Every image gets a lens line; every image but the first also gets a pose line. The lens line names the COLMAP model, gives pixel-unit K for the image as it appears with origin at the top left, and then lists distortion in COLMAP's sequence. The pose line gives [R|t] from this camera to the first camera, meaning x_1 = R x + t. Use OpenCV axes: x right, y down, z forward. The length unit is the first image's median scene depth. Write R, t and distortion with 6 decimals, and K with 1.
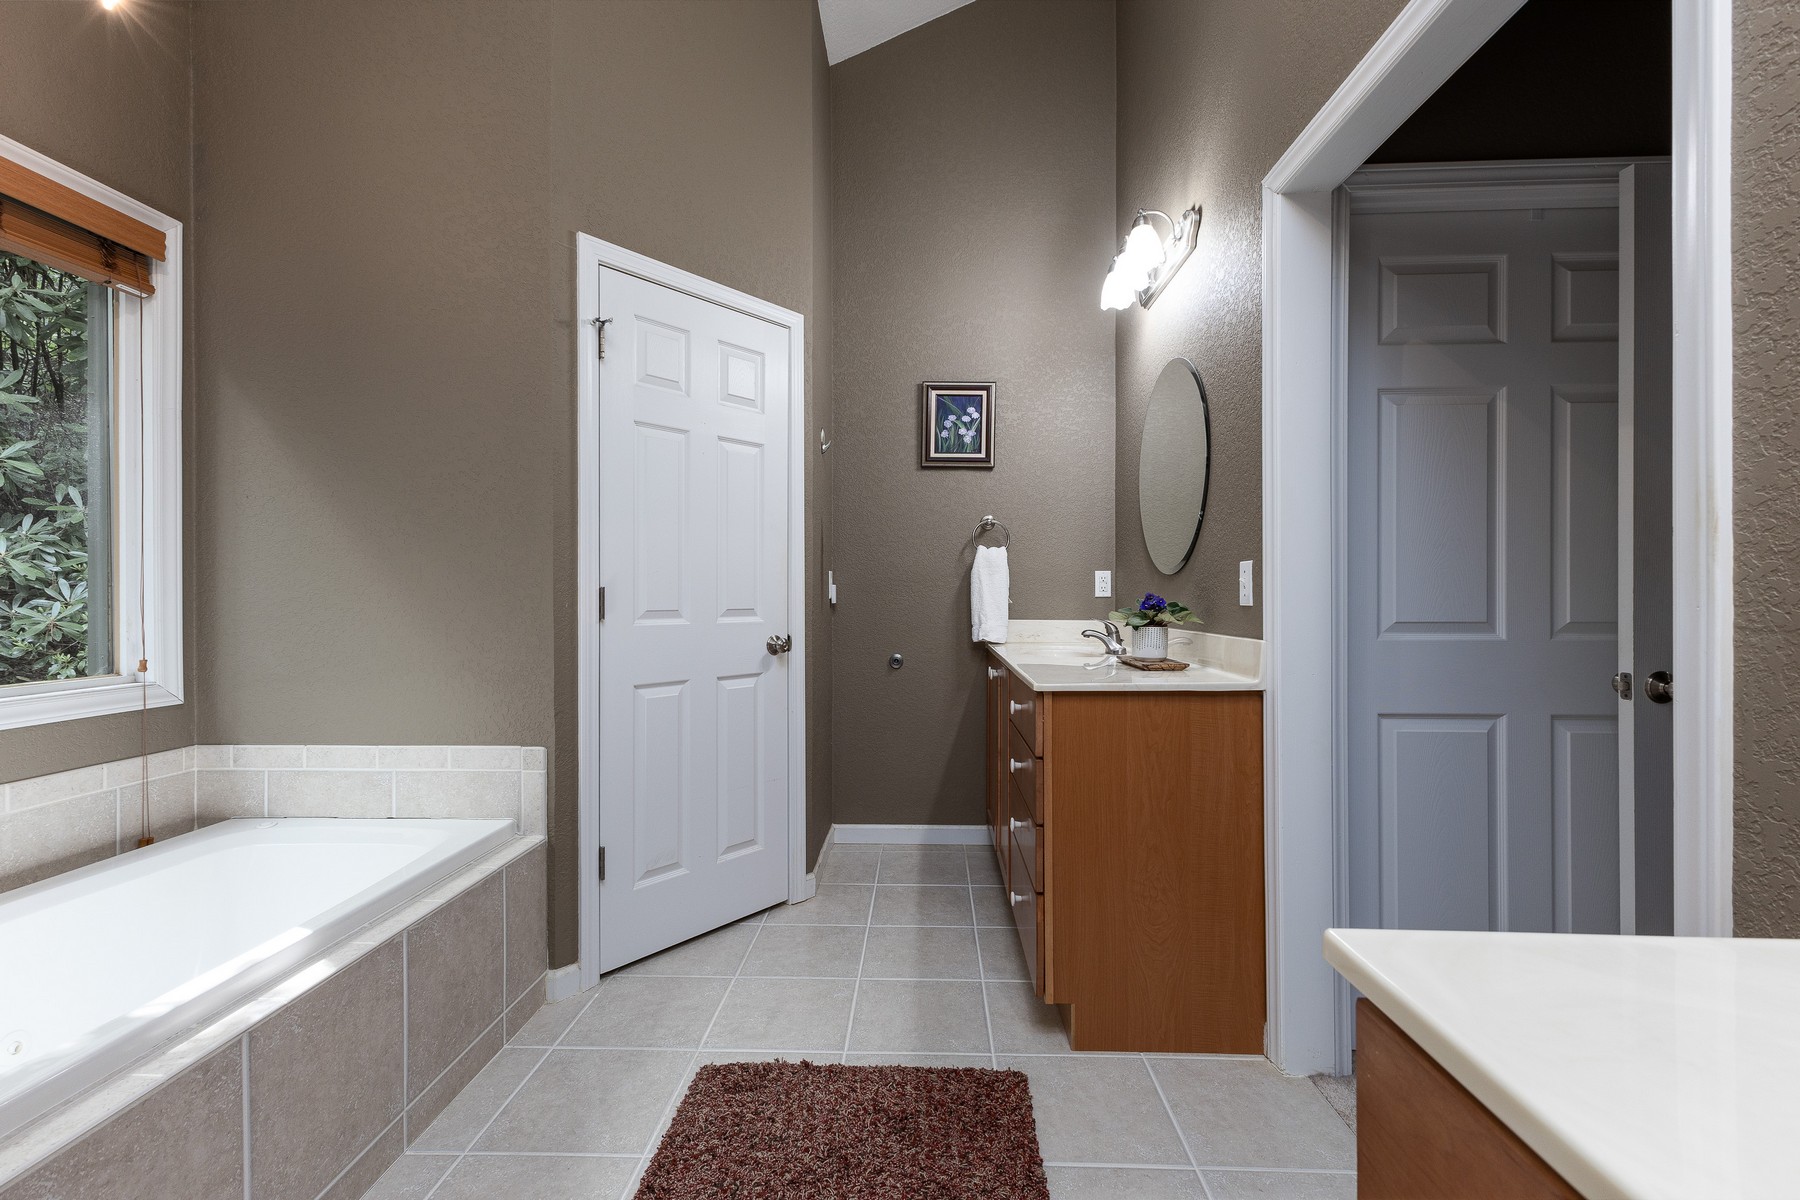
lens RADIAL K [[778.4, 0, 901.3], [0, 778.4, 592.1], [0, 0, 1]] dist [0.009810, -0.002872]
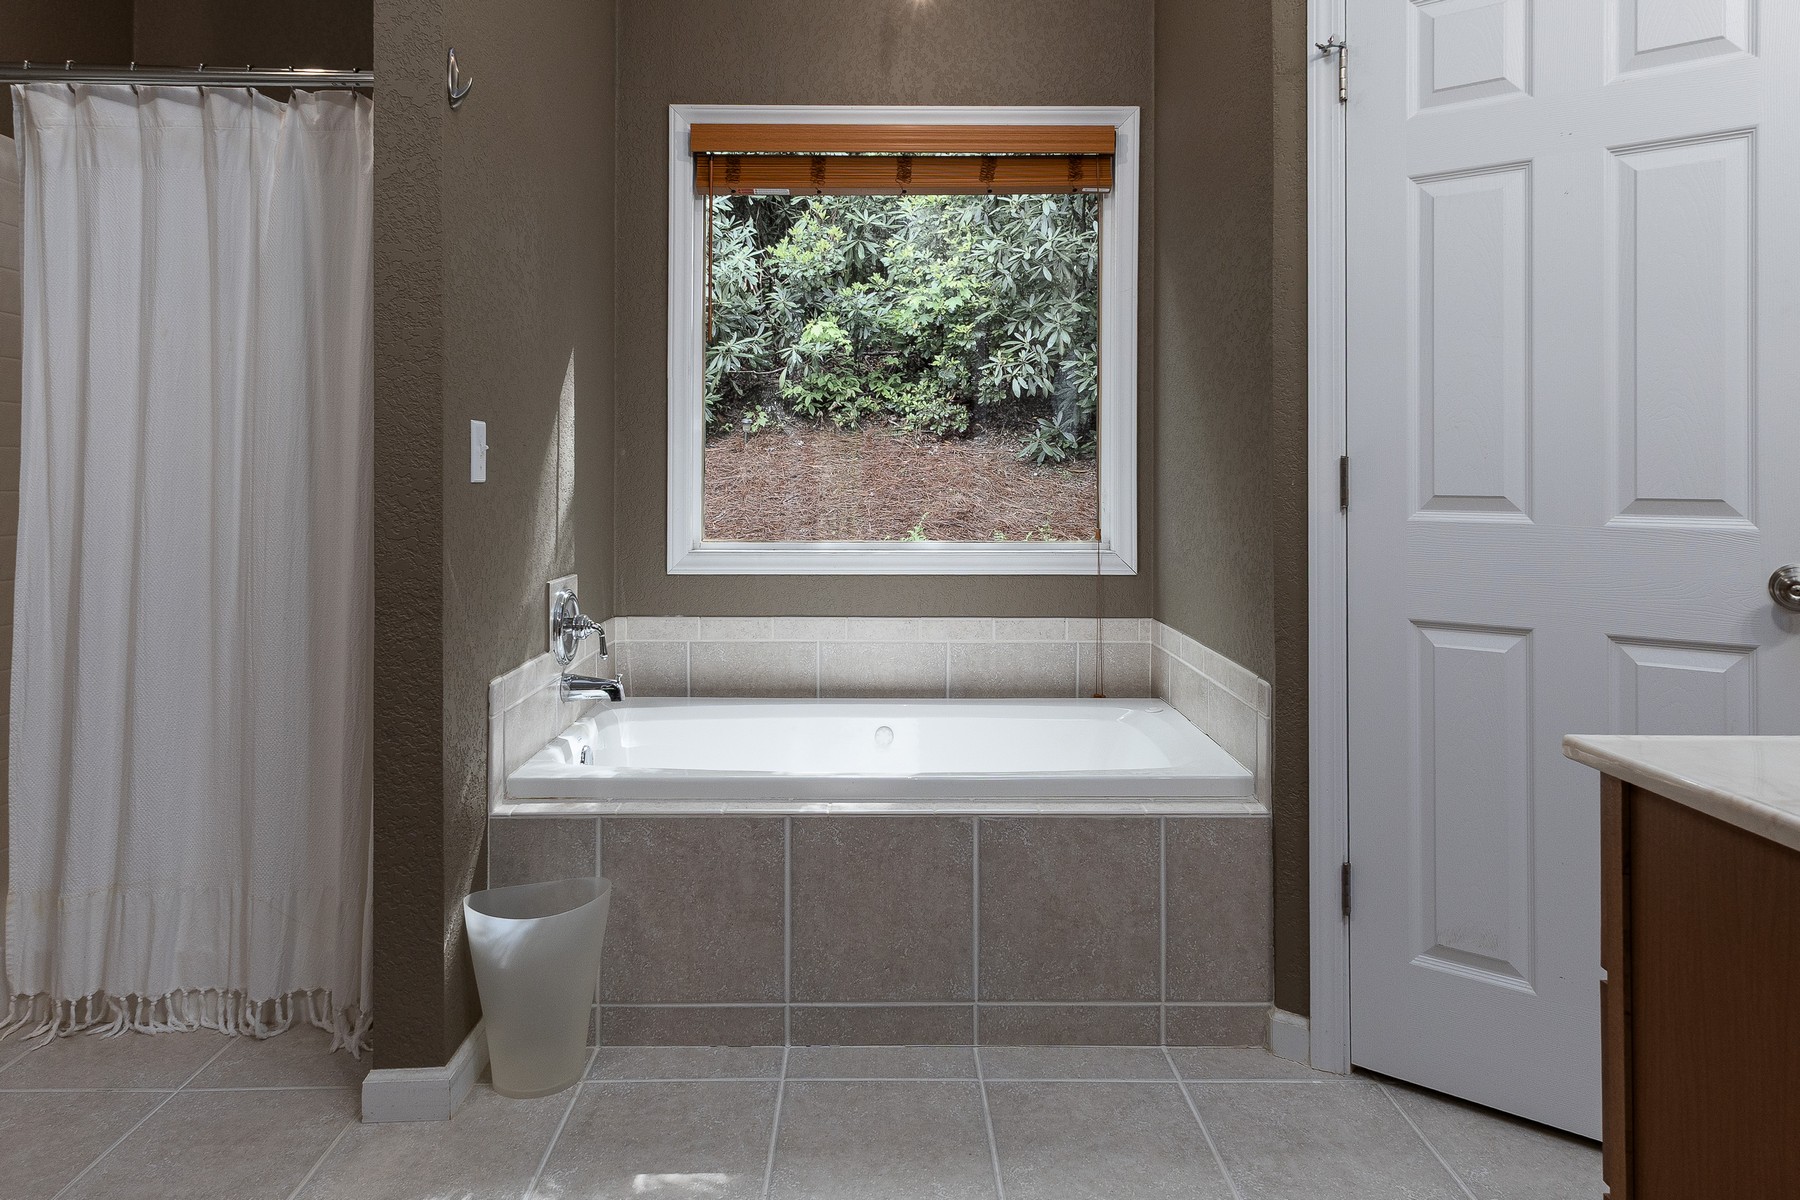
lens RADIAL K [[1147.5, 0, 903.9], [0, 1147.5, 468.8], [0, 0, 1]] dist [0.006548, 0.001582]
pose [[0.038281, -0.002017, -0.999265, 0.700450], [-0.000499, 0.999998, -0.002038, 0.007698], [0.999267, 0.000577, 0.038280, 0.776569]]
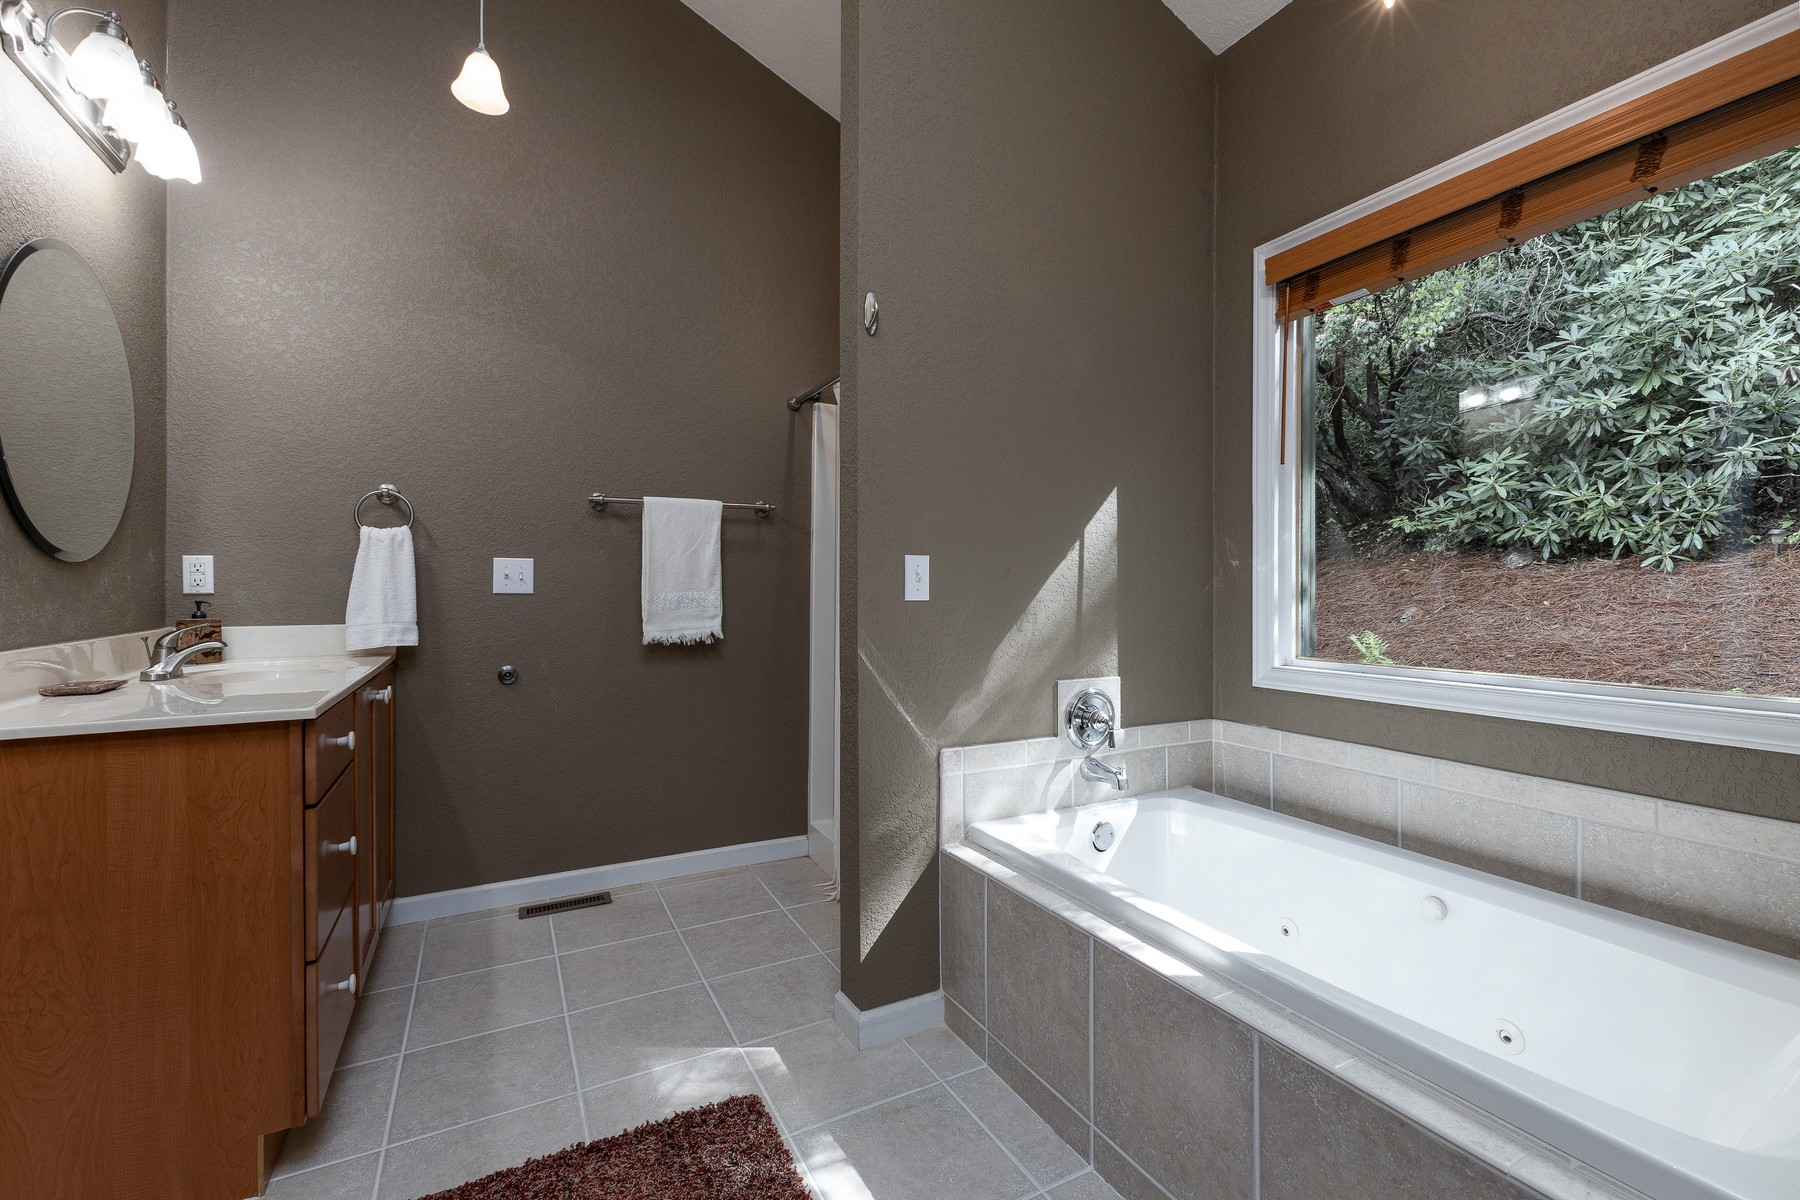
lens RADIAL K [[778.4, 0, 887.9], [0, 778.4, 588.9], [0, 0, 1]] dist [0.009810, -0.002872]
pose [[-0.876472, 0.001296, -0.481452, 0.032506], [0.003113, 0.999991, -0.002974, 0.008025], [0.481443, -0.004105, -0.876468, 1.348919]]
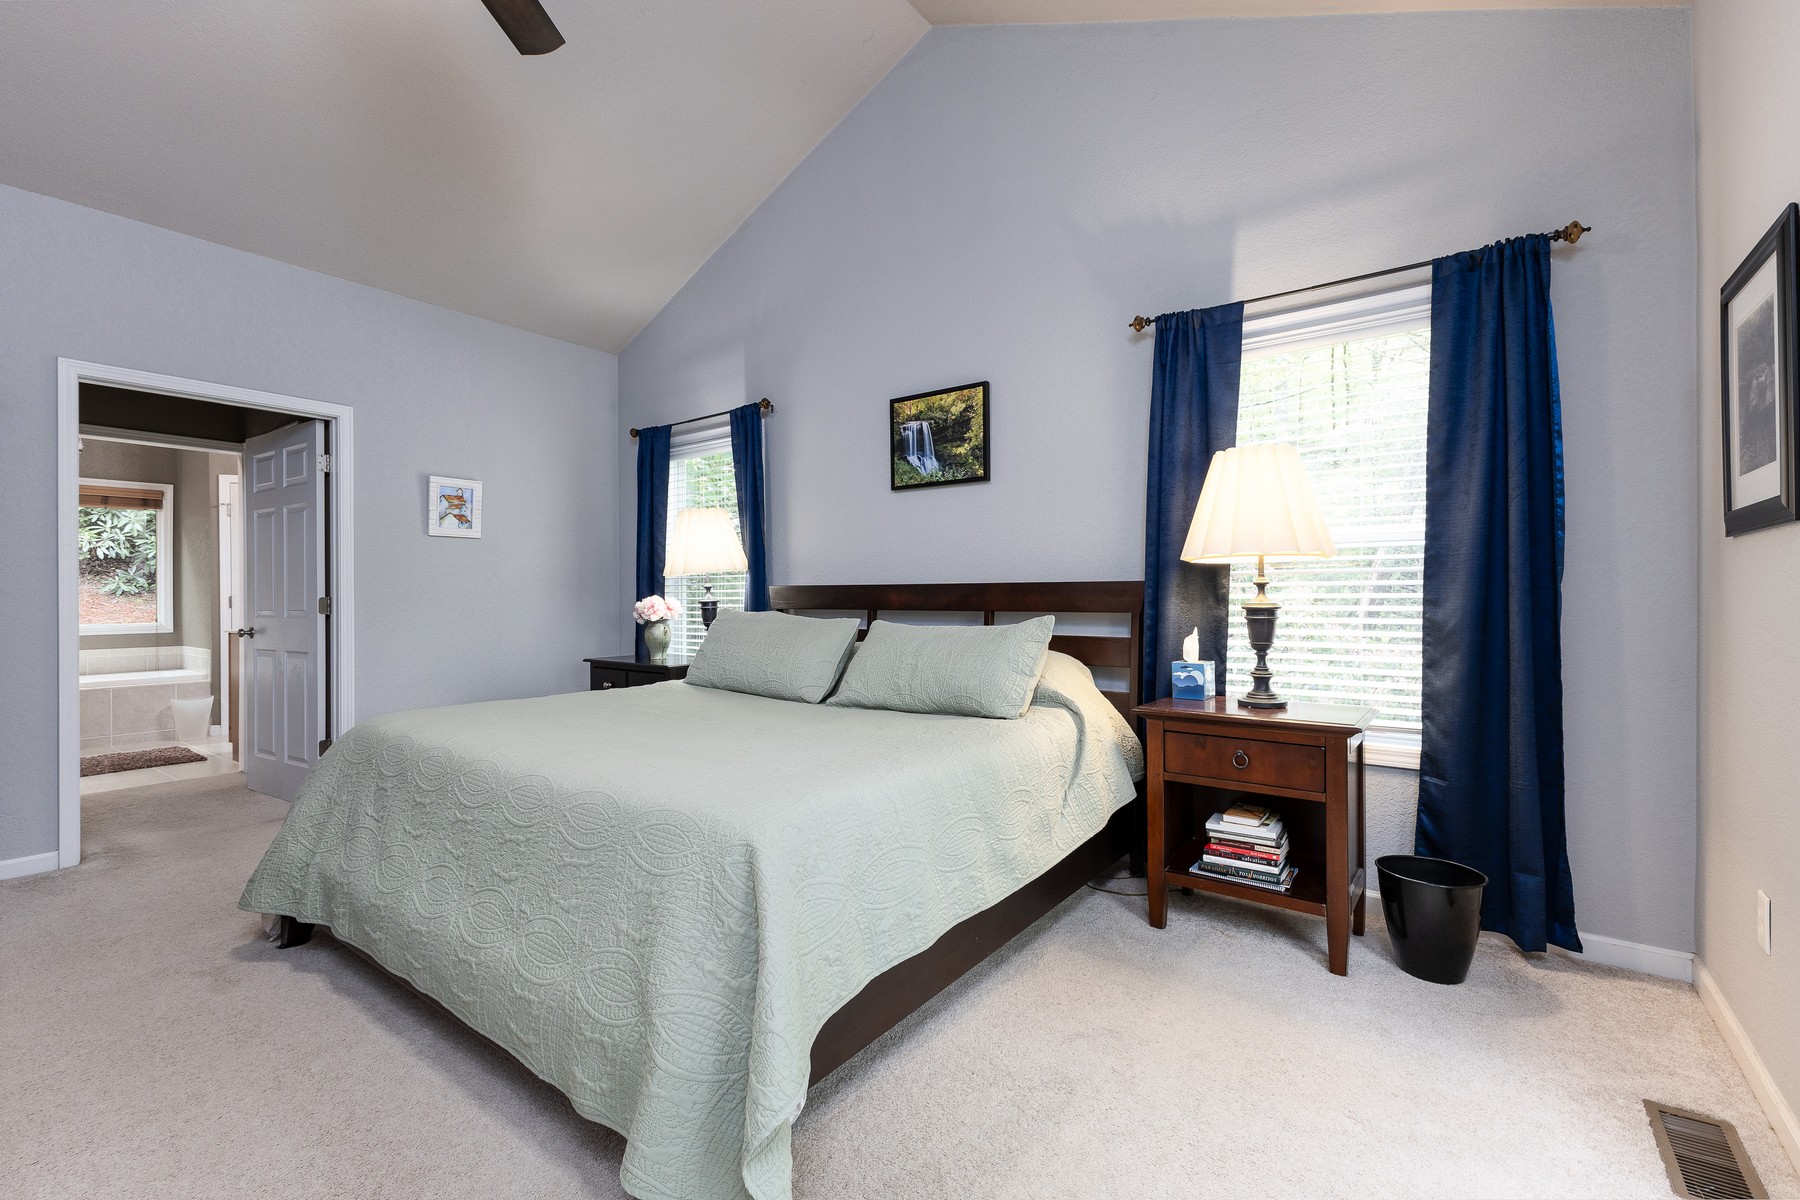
lens RADIAL K [[778.4, 0, 905.8], [0, 778.4, 594.2], [0, 0, 1]] dist [0.009810, -0.002872]
pose [[0.817200, -0.004825, -0.576335, 4.226833], [0.005777, 0.999983, -0.000182, 0.001509], [0.576326, -0.003181, 0.817214, 0.110265]]
